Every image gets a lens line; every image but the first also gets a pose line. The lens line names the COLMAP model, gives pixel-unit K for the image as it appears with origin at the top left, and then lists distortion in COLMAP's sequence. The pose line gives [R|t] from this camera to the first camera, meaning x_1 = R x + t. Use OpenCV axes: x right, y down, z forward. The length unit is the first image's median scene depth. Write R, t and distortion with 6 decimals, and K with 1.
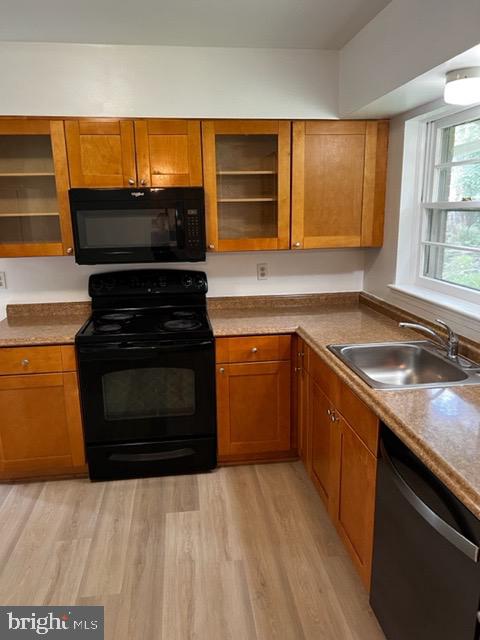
lens RADIAL K [[484.9, 0, 240.7], [0, 484.9, 317.8], [0, 0, 1]] dist [0.035803, -0.041122]
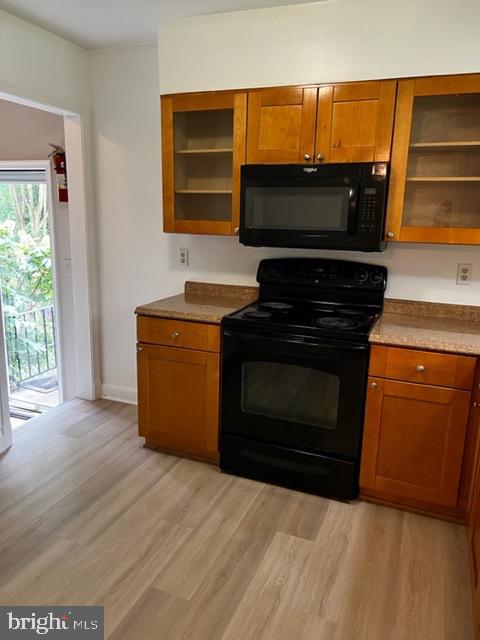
lens RADIAL K [[484.9, 0, 238.4], [0, 484.9, 320.2], [0, 0, 1]] dist [0.035803, -0.041122]
pose [[0.868290, 0.143850, -0.474741, 0.134729], [-0.147569, 0.988607, 0.029654, 0.010005], [0.473598, 0.044309, 0.879626, 0.166584]]
